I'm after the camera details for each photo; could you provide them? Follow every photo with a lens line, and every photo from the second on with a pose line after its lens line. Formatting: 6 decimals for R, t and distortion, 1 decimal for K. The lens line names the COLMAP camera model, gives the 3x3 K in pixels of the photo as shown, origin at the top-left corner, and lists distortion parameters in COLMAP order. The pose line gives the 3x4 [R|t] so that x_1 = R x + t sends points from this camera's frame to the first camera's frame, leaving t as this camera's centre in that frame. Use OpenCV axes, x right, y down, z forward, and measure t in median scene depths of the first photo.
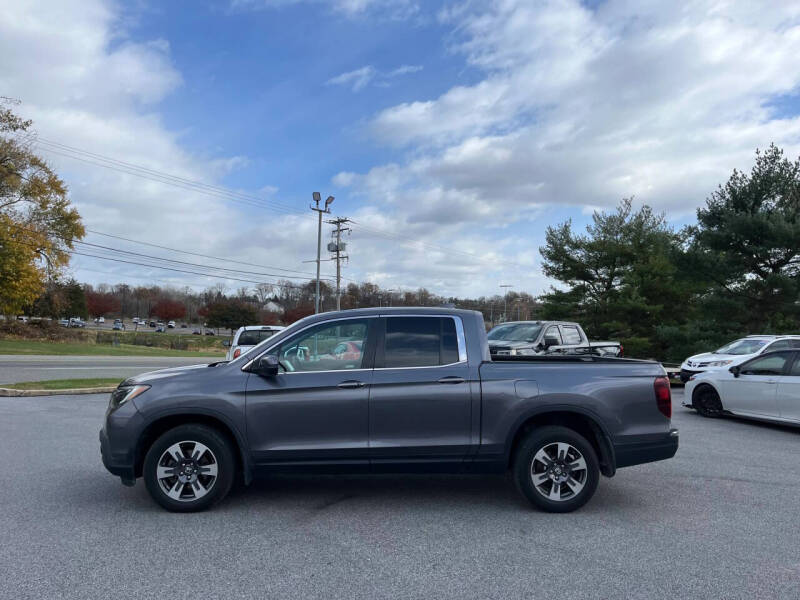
lens RADIAL K [[624.1, 0, 387.7], [0, 624.1, 314.0], [0, 0, 1]] dist [0.107340, -0.144305]
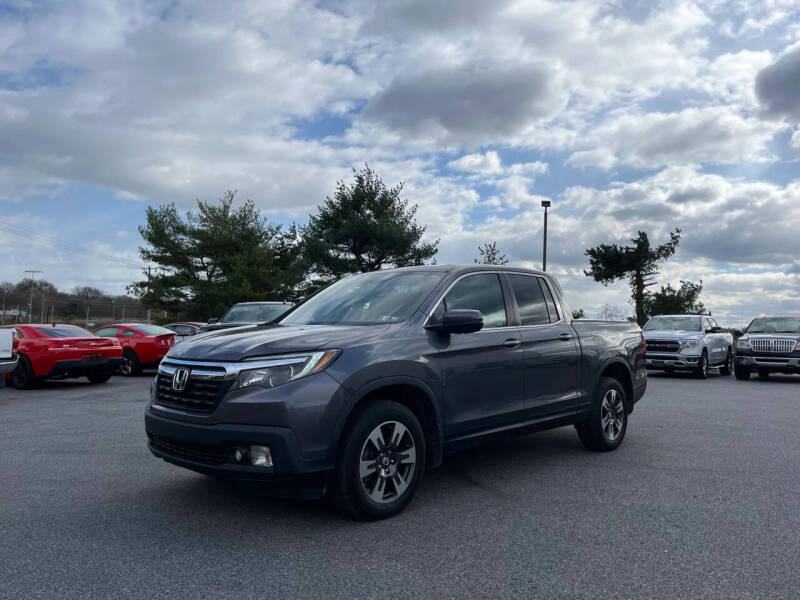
lens RADIAL K [[620.5, 0, 415.1], [0, 620.5, 360.1], [0, 0, 1]] dist [0.072234, -0.086771]
pose [[0.719188, -0.040566, 0.693630, -0.110147], [-0.015337, 0.997124, 0.074218, 0.010712], [-0.694646, -0.064015, 0.716497, 0.065535]]
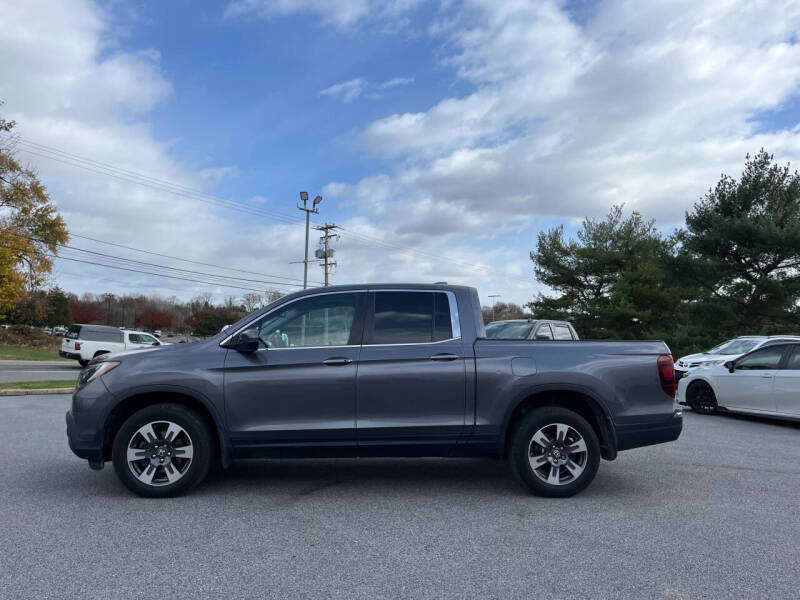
lens RADIAL K [[624.1, 0, 387.7], [0, 624.1, 314.0], [0, 0, 1]] dist [0.107340, -0.144305]
pose [[0.999842, 0.002340, 0.017598, 0.000031], [-0.001986, 0.999796, -0.020084, 0.008659], [-0.017641, 0.020046, 0.999643, 0.008509]]
